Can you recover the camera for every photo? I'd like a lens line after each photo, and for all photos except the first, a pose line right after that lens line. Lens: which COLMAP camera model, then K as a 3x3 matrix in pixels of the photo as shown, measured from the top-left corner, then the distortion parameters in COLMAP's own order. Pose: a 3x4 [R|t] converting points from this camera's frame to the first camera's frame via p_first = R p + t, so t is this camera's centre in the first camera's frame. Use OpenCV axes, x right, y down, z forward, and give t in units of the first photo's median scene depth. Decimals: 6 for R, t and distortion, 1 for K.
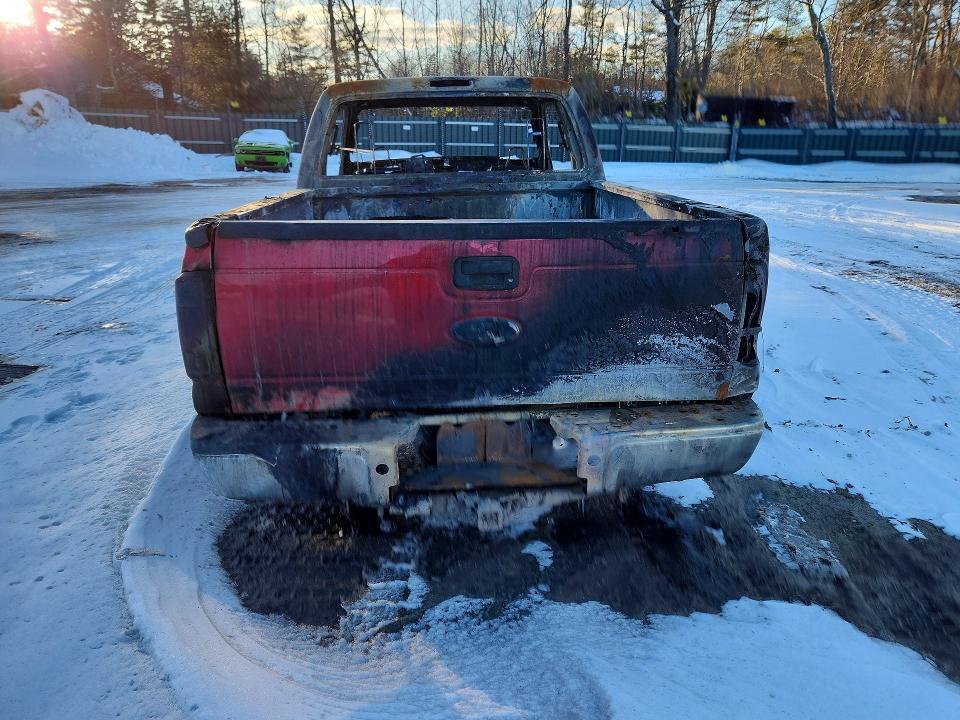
lens RADIAL K [[644.1, 0, 481.2], [0, 644.1, 358.5], [0, 0, 1]] dist [0.031453, 0.000526]
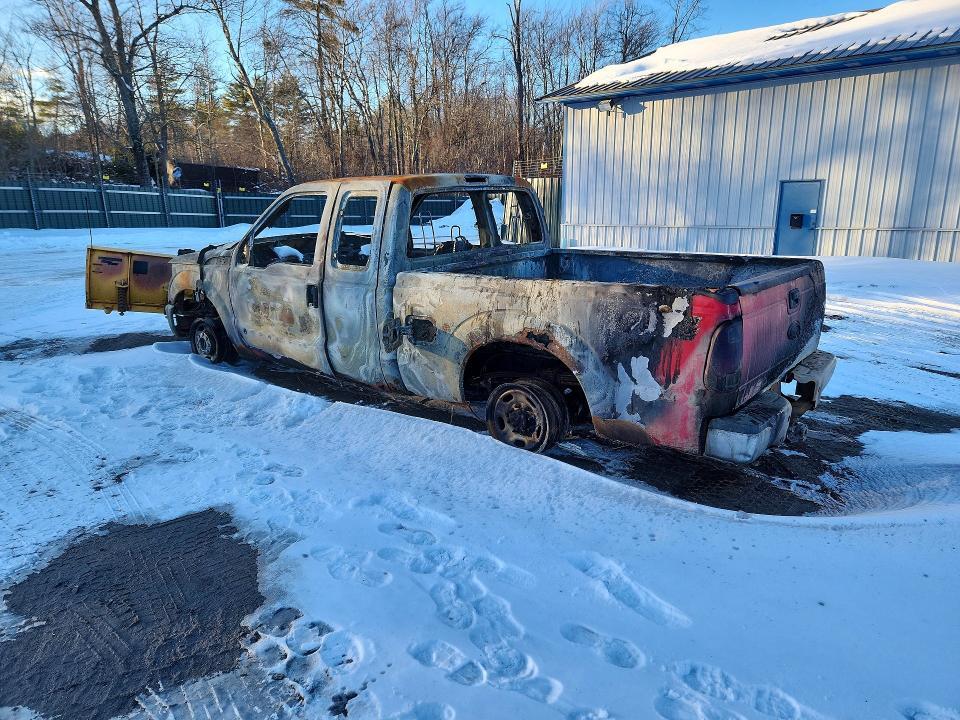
lens RADIAL K [[624.2, 0, 480.5], [0, 624.2, 357.5], [0, 0, 1]] dist [0.033881, -0.000762]
pose [[0.700180, -0.181262, 0.690574, -0.986837], [0.238636, 0.971023, 0.012919, -0.106224], [-0.672905, 0.155750, 0.723147, 0.171735]]
